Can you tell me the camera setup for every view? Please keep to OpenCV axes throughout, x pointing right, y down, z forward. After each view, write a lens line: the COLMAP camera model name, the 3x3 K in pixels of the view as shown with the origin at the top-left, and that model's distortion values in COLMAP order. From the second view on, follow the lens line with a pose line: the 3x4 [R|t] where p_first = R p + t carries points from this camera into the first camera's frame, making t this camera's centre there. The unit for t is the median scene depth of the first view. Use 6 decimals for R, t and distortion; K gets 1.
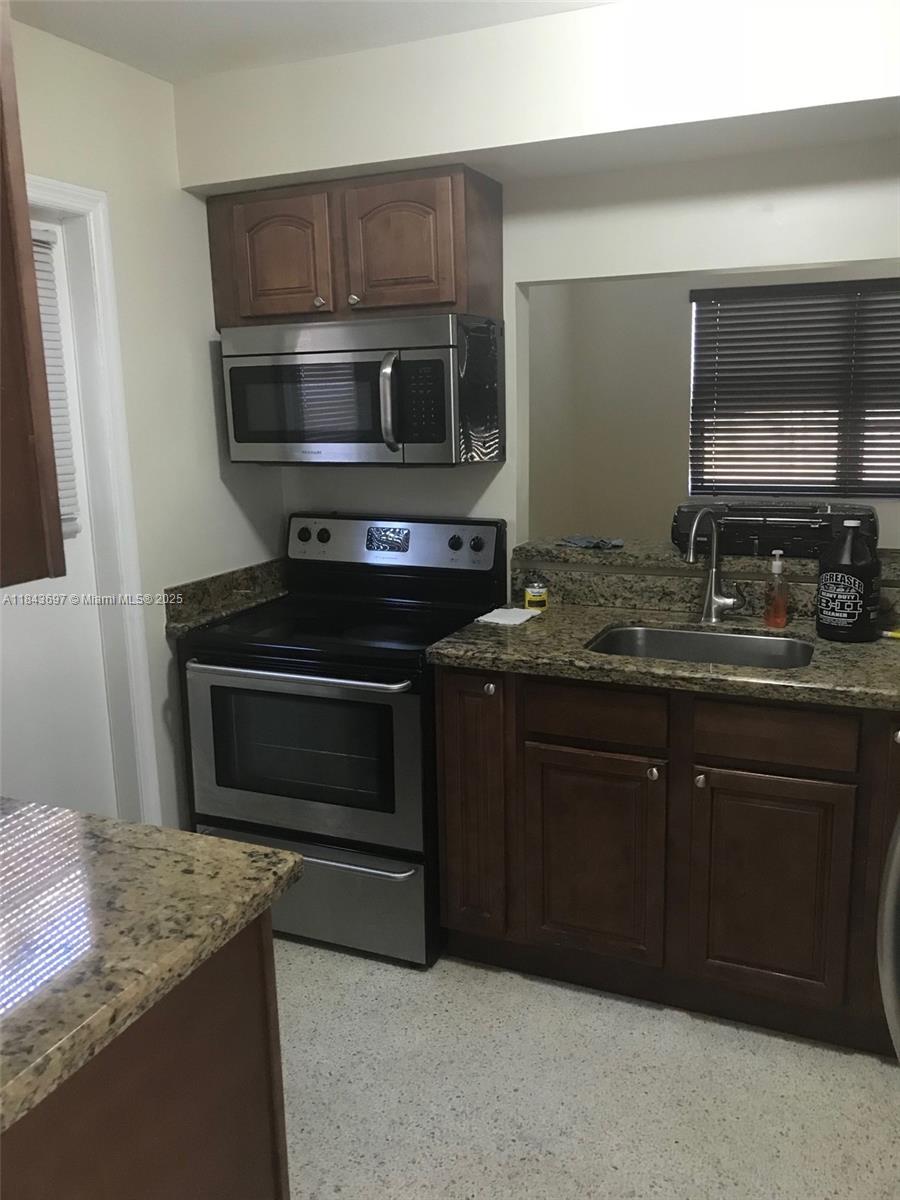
lens RADIAL K [[975.2, 0, 448.0], [0, 975.2, 600.0], [0, 0, 1]] dist [0.004503, 0.004575]
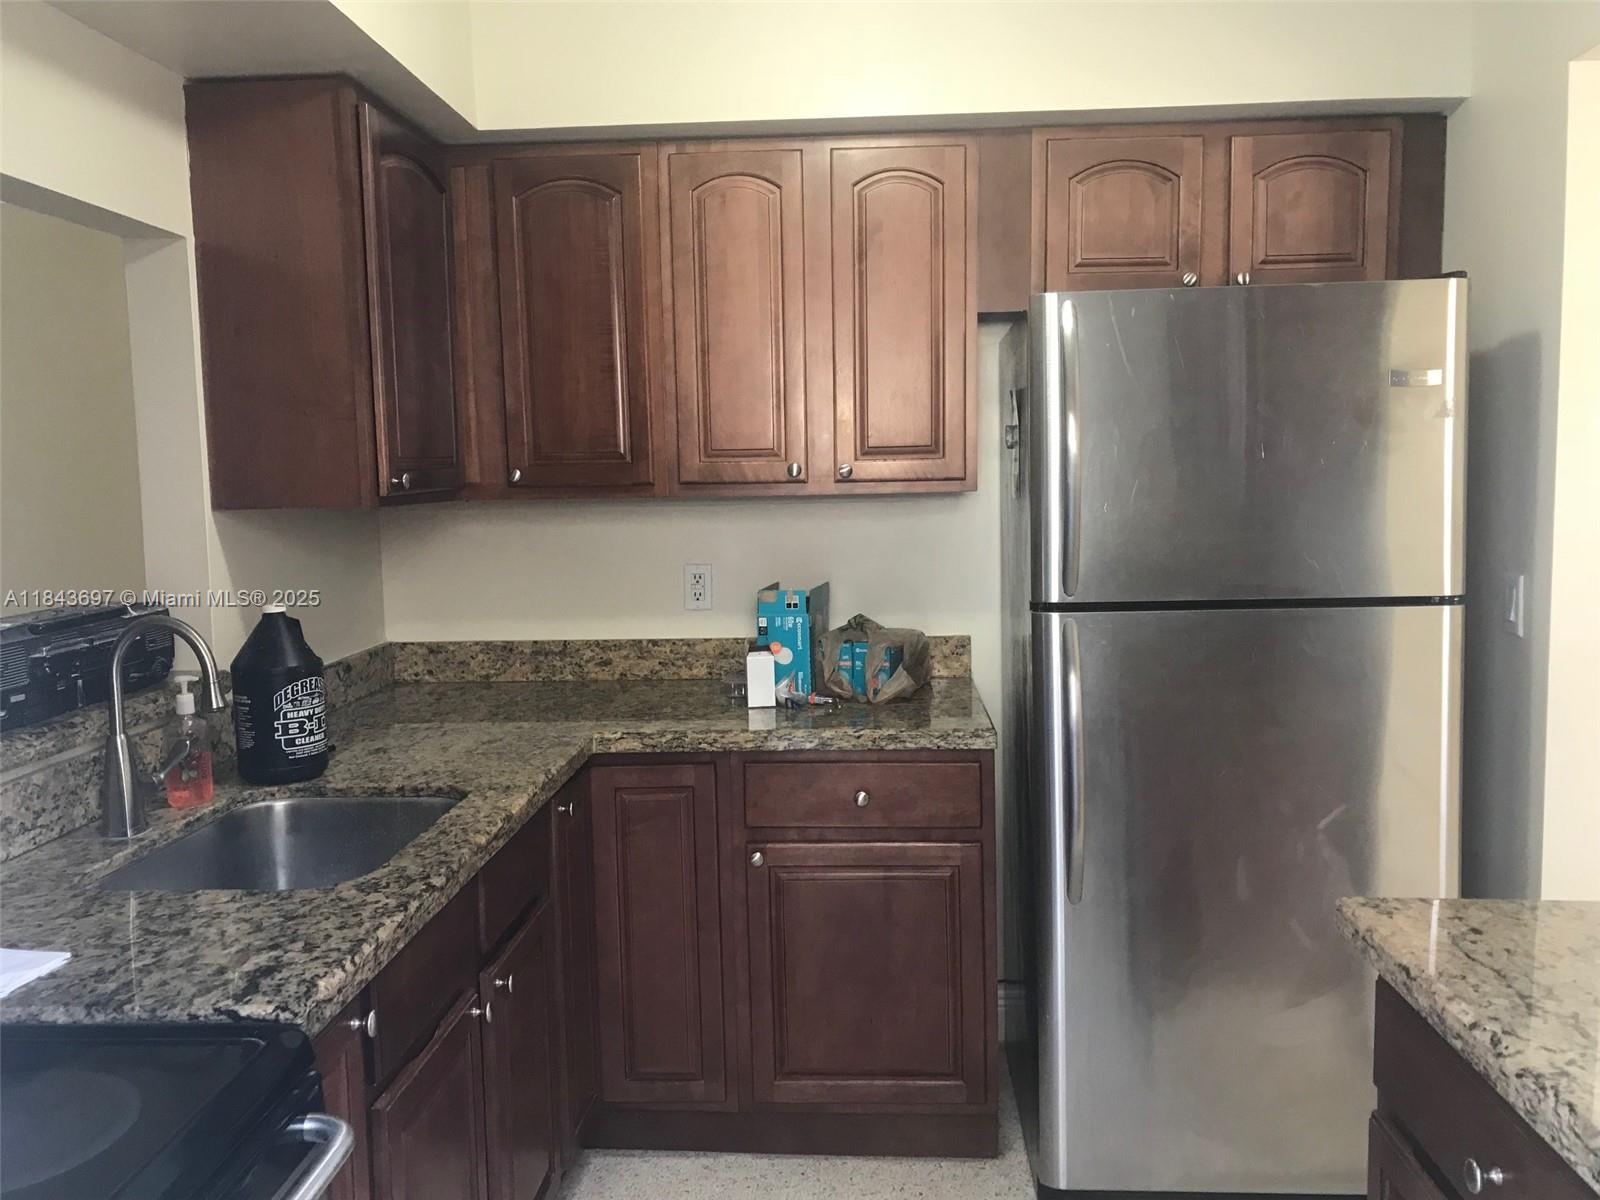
lens RADIAL K [[1300.3, 0, 798.1], [0, 1300.3, 599.1], [0, 0, 1]] dist [0.004503, 0.004575]
pose [[-0.347276, -0.065939, 0.935442, -0.568268], [0.218633, 0.964342, 0.149142, -0.141562], [-0.911921, 0.256312, -0.320476, 0.960779]]
